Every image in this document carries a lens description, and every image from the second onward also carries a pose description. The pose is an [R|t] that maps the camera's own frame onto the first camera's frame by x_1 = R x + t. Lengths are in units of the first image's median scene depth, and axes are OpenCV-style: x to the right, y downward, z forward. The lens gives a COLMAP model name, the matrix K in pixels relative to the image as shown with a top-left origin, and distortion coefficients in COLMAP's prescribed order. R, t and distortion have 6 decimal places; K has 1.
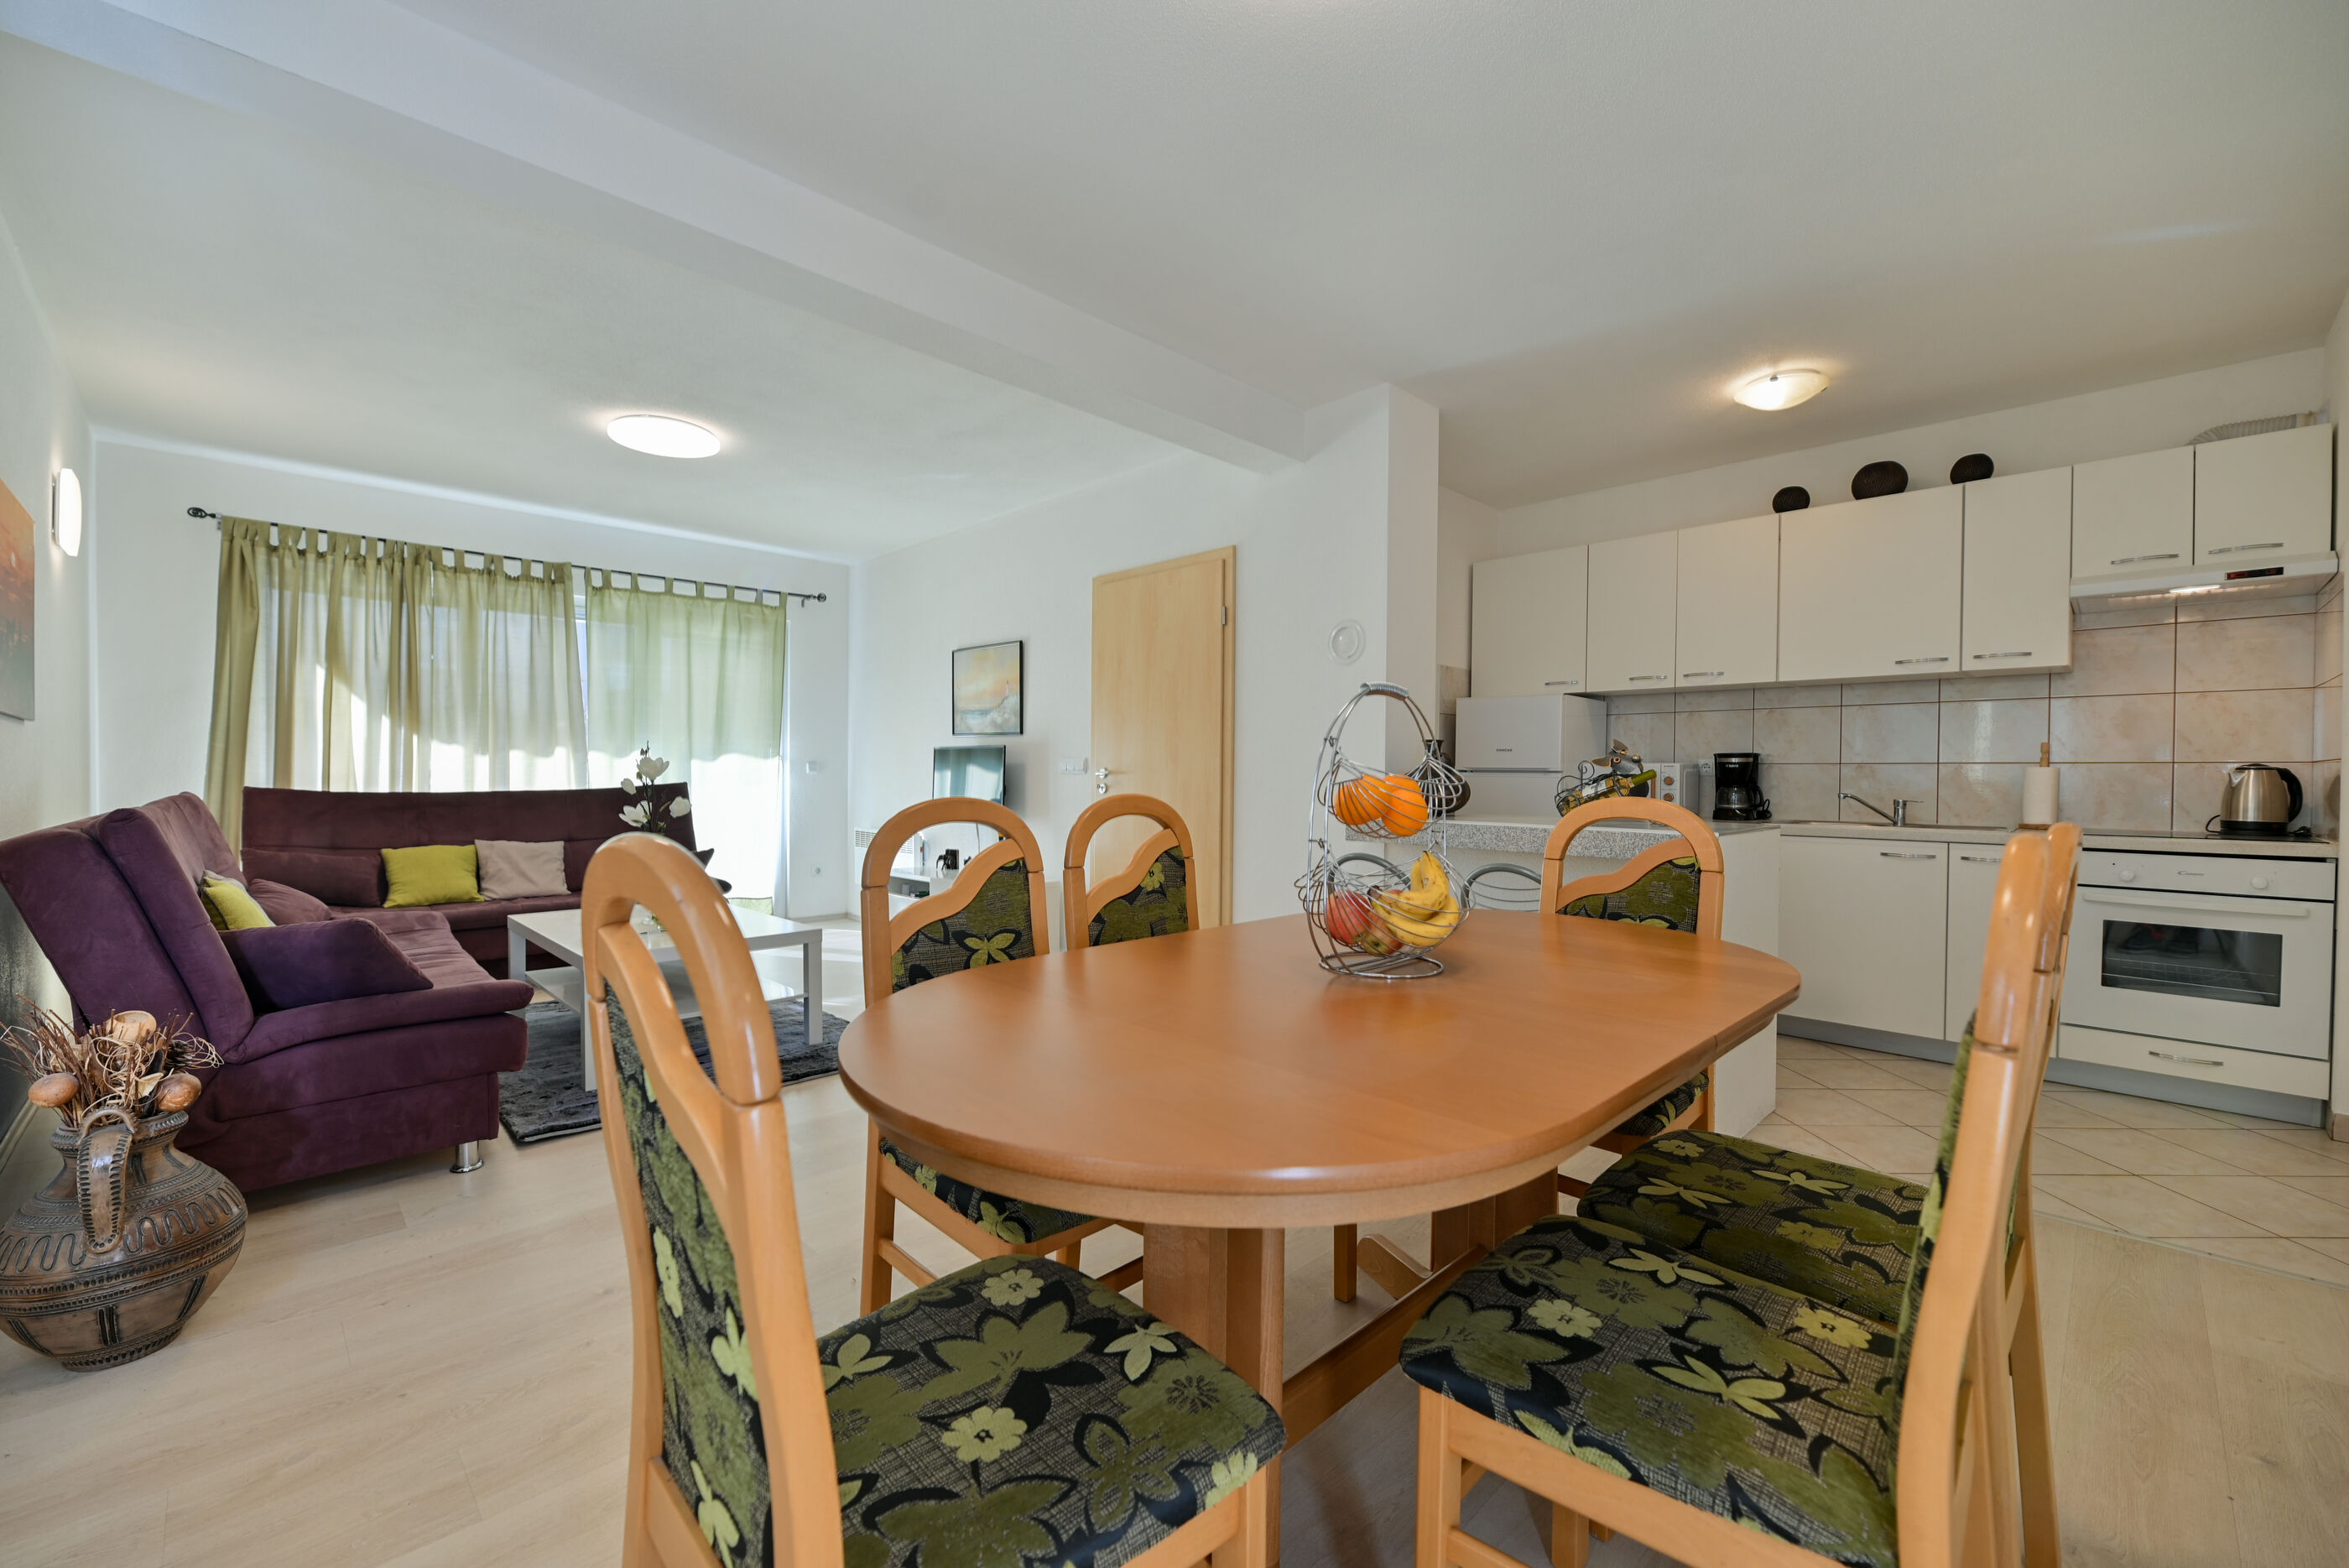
lens RADIAL K [[941.3, 0, 1167.4], [0, 941.3, 789.8], [0, 0, 1]] dist [0.000178, -0.003666]
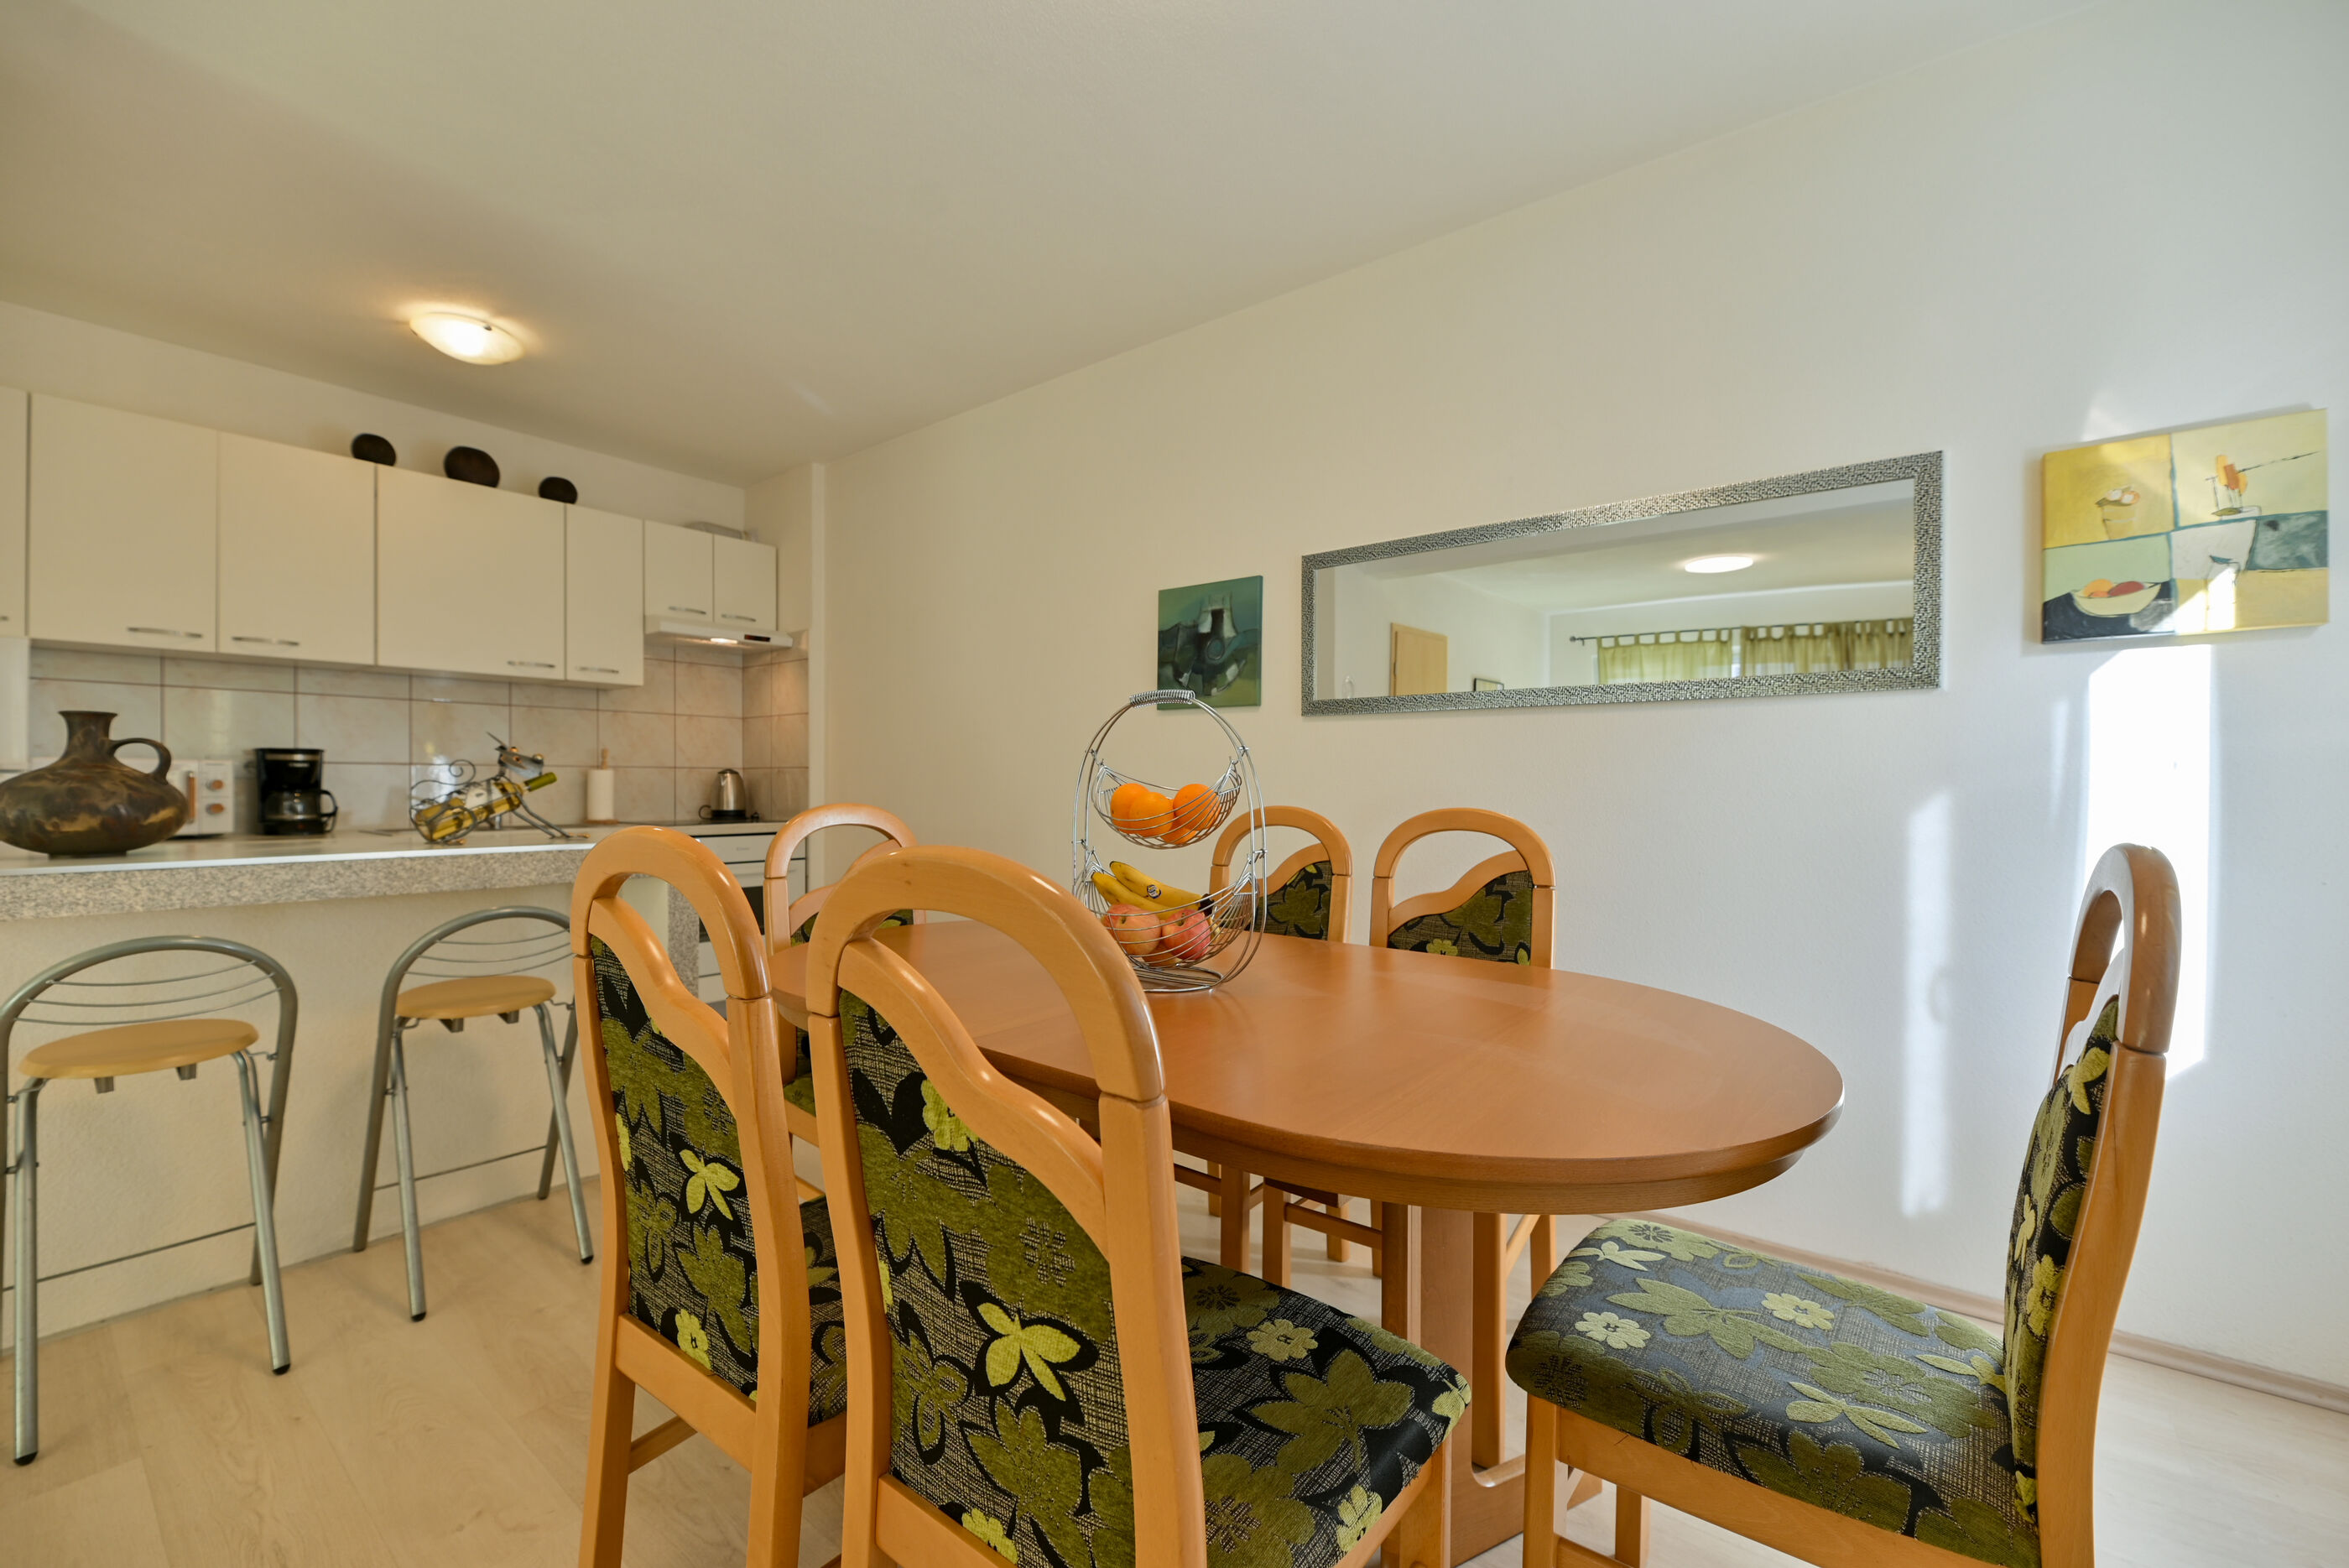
lens RADIAL K [[941.3, 0, 1172.9], [0, 941.3, 794.9], [0, 0, 1]] dist [0.000178, -0.003666]
pose [[-0.125241, -0.019498, 0.991935, -0.257480], [0.010648, 0.999723, 0.020995, -0.008822], [-0.992069, 0.013191, -0.124999, 0.383968]]
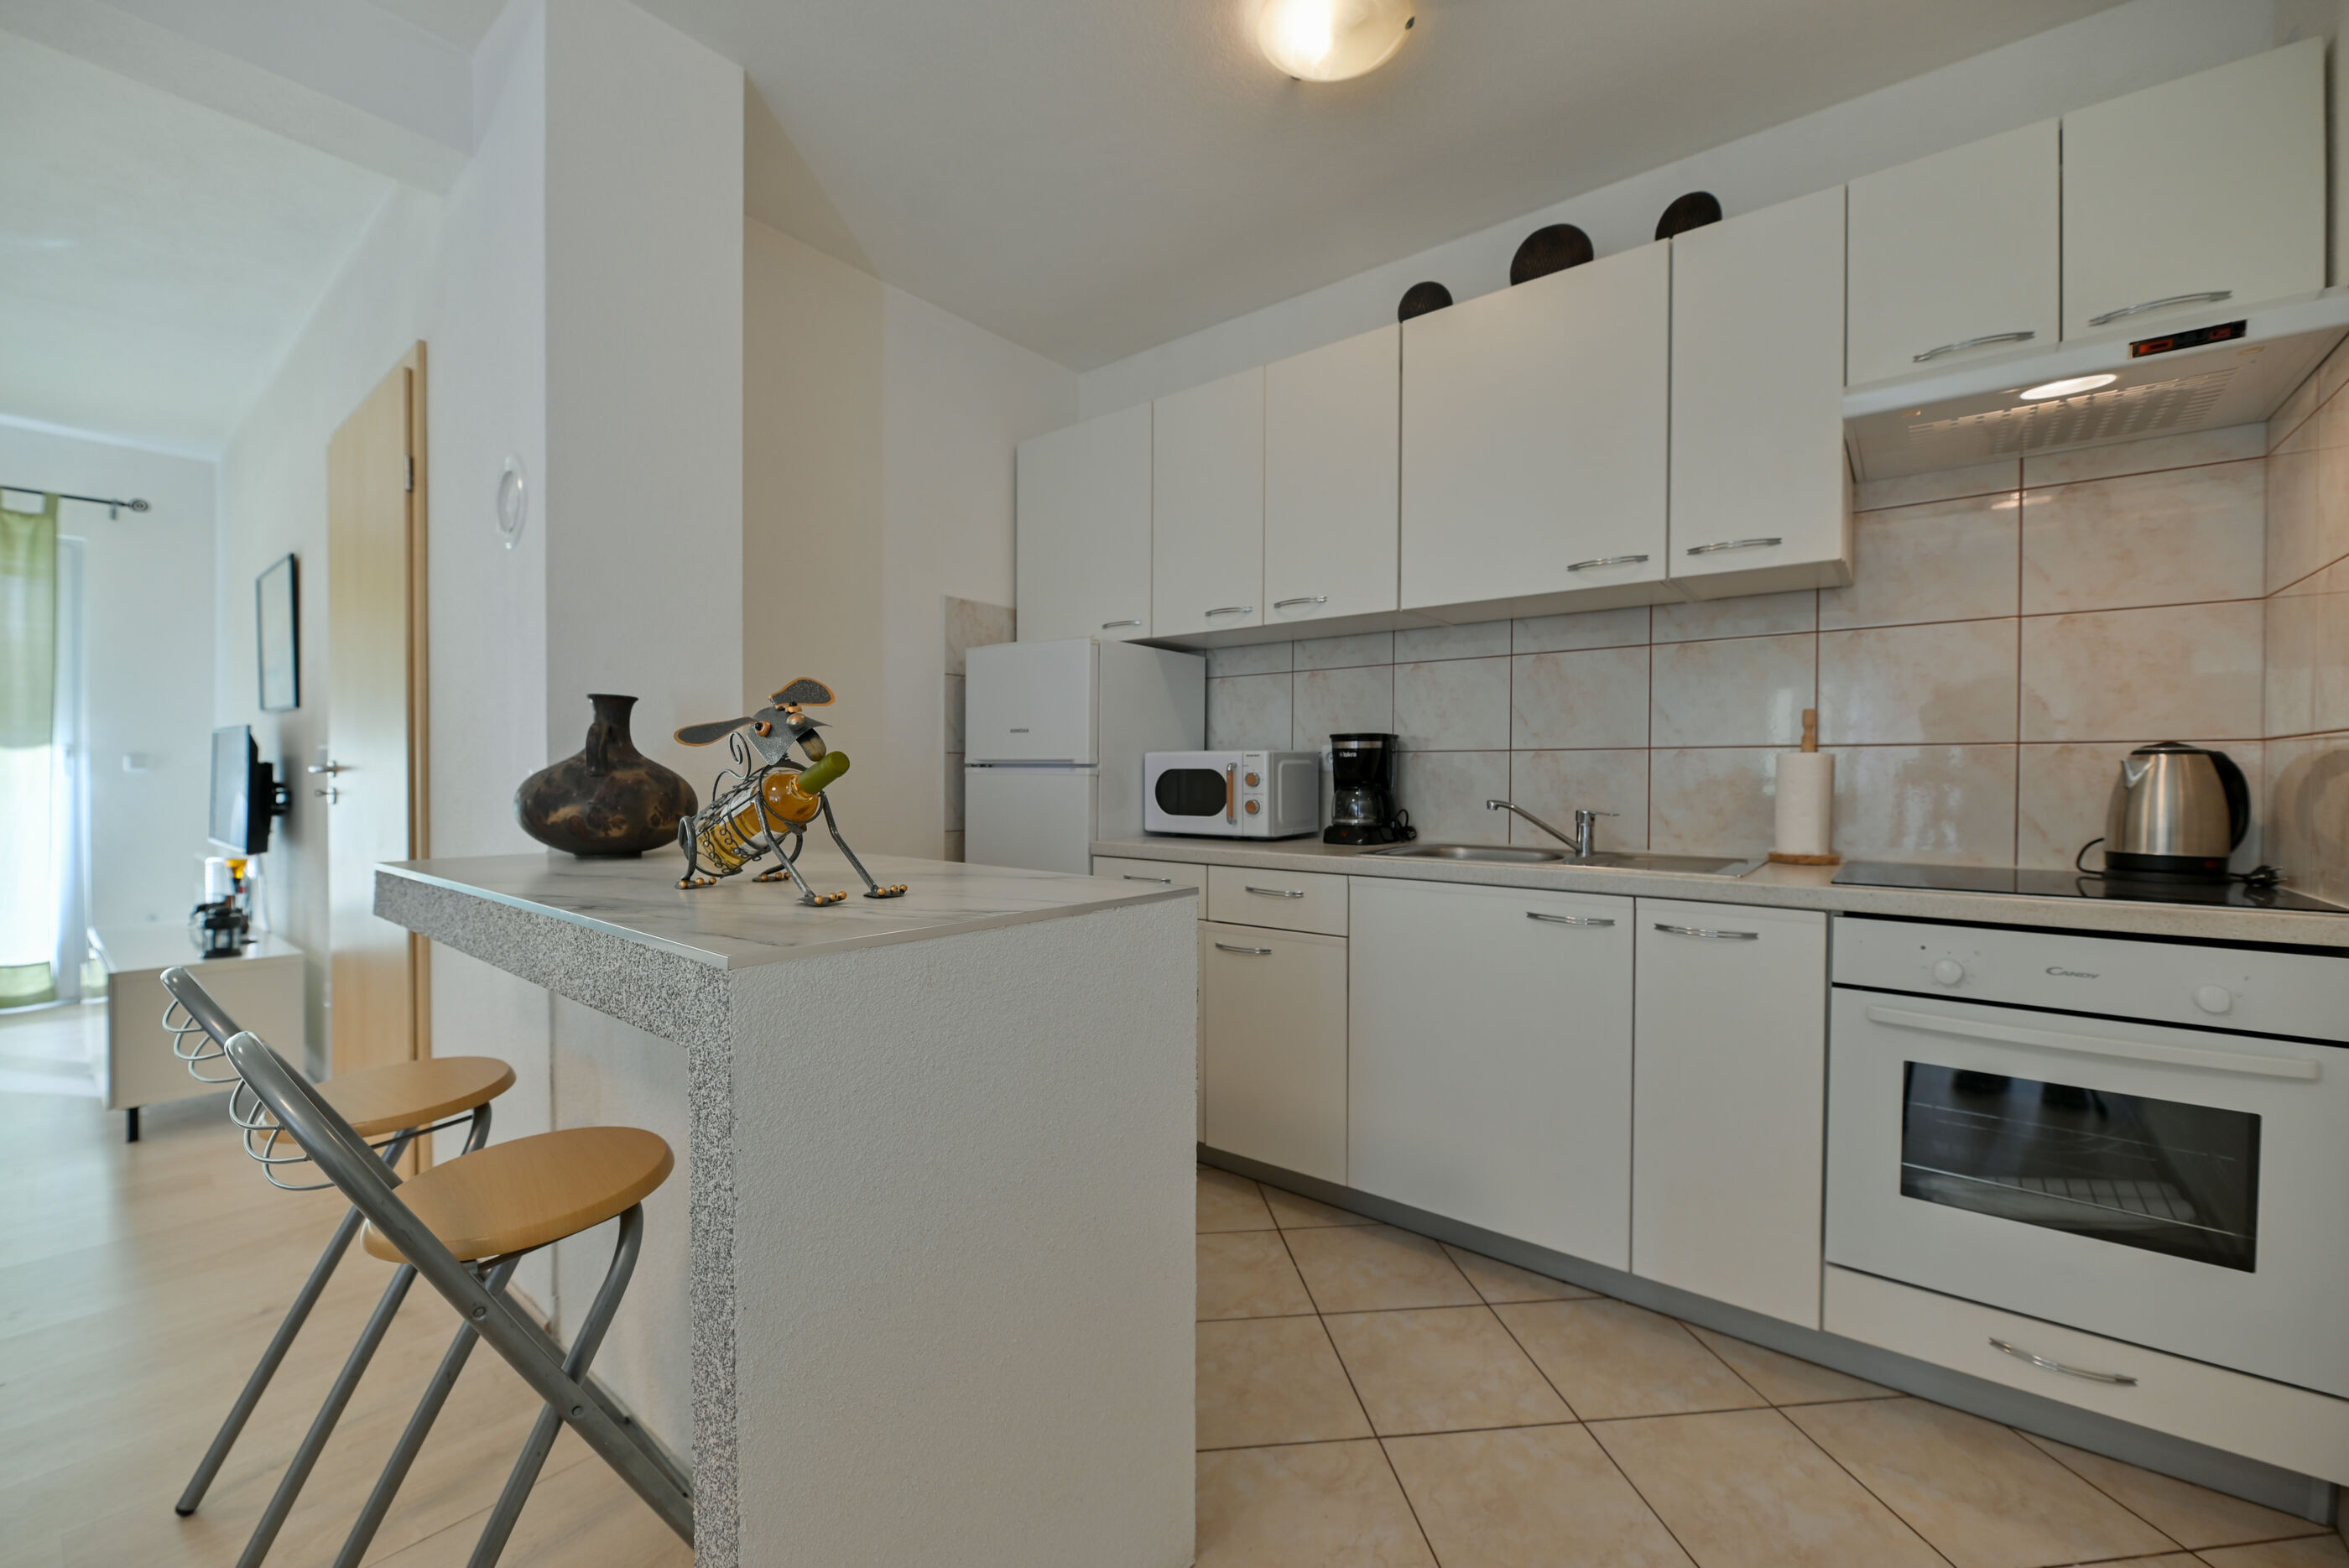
lens RADIAL K [[941.3, 0, 1169.1], [0, 941.3, 786.7], [0, 0, 1]] dist [0.000178, -0.003666]
pose [[0.993176, -0.005354, 0.116504, 0.417161], [0.005592, 0.999983, -0.001719, -0.004219], [-0.116492, 0.002358, 0.993189, 0.414518]]
